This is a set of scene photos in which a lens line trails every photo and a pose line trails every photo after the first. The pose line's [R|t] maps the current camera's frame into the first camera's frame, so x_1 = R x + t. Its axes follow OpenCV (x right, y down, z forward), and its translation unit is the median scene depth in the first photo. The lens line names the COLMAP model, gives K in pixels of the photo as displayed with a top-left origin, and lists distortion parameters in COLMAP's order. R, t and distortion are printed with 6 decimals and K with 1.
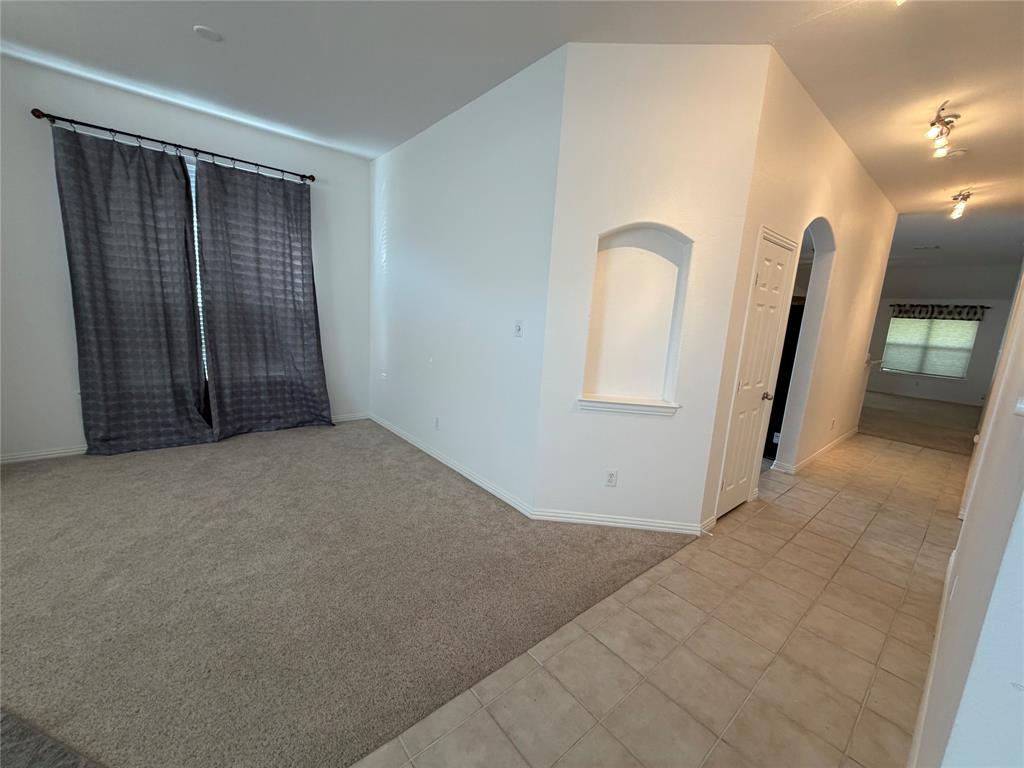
lens RADIAL K [[406.6, 0, 509.9], [0, 406.6, 385.8], [0, 0, 1]] dist [-0.001051, -0.000155]
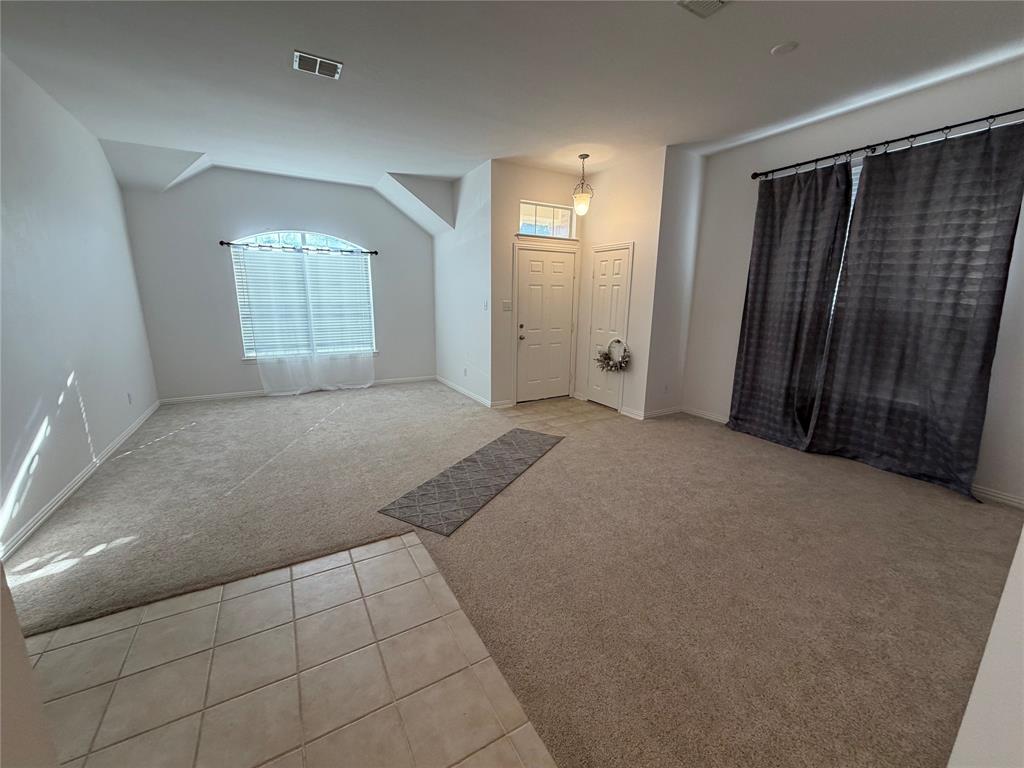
lens RADIAL K [[406.6, 0, 509.9], [0, 406.6, 385.8], [0, 0, 1]] dist [-0.001051, -0.000155]
pose [[-0.173650, 0.151632, -0.973064, 0.329963], [-0.196905, 0.962778, 0.185169, -0.057317], [0.964922, 0.223756, -0.137330, 0.416256]]
